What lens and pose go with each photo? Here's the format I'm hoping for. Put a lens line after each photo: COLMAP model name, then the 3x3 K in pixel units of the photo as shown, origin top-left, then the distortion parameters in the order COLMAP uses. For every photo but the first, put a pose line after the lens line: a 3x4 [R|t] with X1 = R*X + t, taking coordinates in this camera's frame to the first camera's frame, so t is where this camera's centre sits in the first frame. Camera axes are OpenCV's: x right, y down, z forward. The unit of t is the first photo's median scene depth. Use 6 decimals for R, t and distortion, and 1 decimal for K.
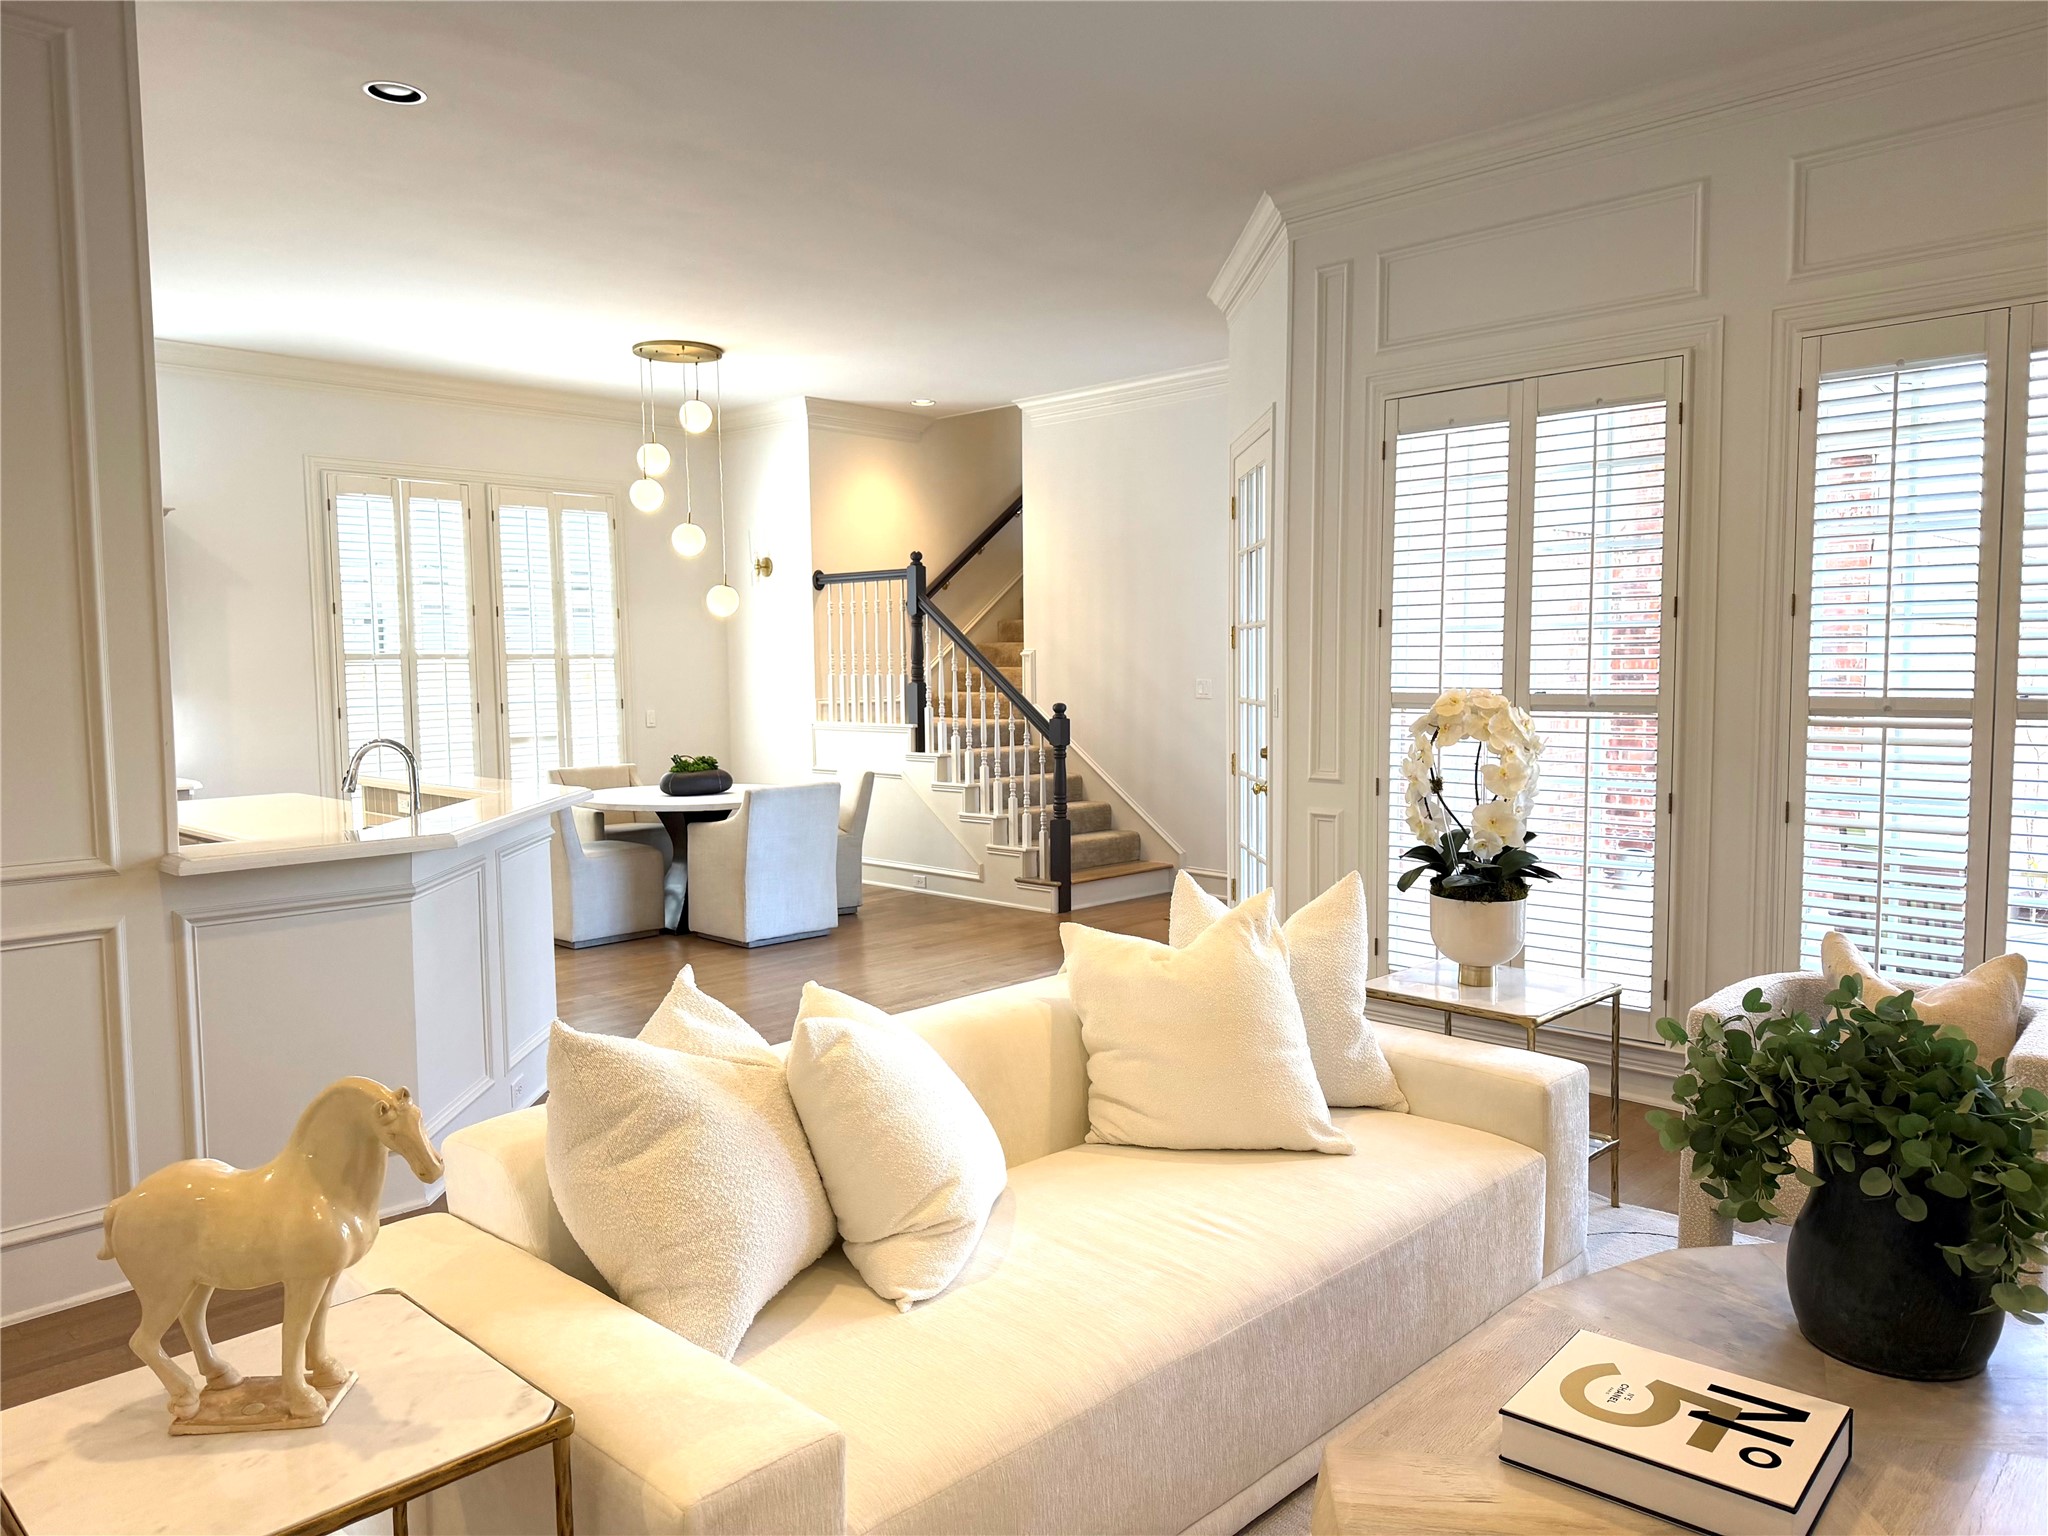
lens RADIAL K [[1461.3, 0, 1024.0], [0, 1461.3, 768.0], [0, 0, 1]] dist [0.138753, 0.000018]
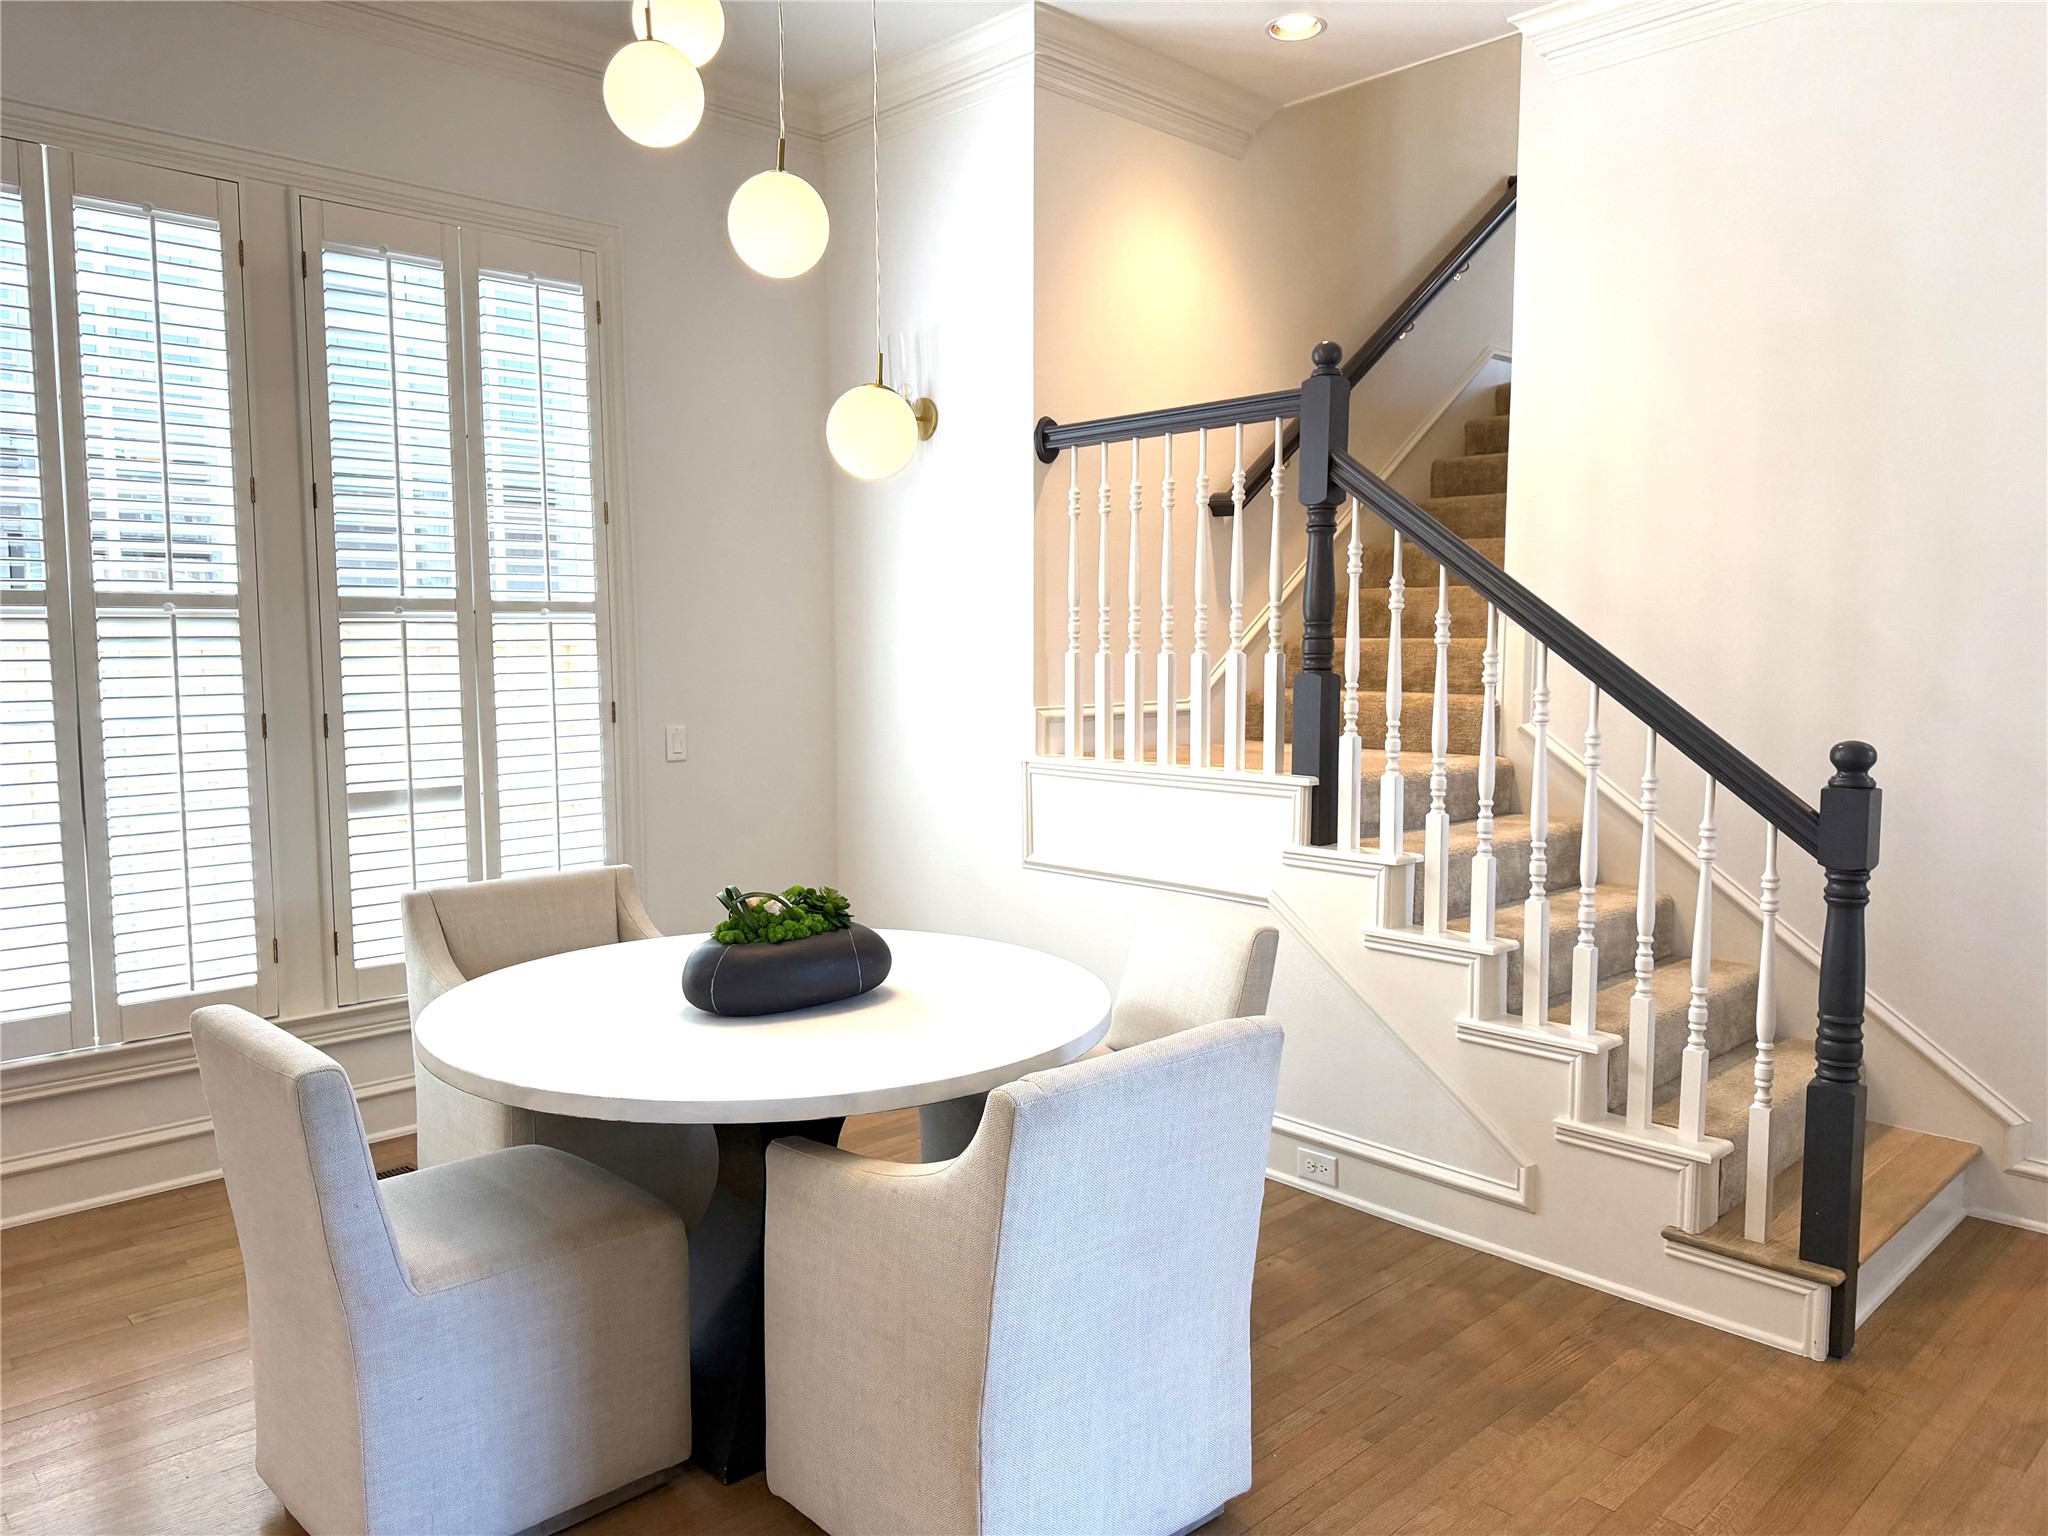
lens RADIAL K [[1443.5, 0, 1024.0], [0, 1443.5, 768.0], [0, 0, 1]] dist [0.037403, -0.000470]
pose [[0.999561, 0.012369, -0.026920, -0.143255], [-0.011900, 0.999776, 0.017528, -0.038342], [0.027131, -0.017200, 0.999484, 0.598636]]
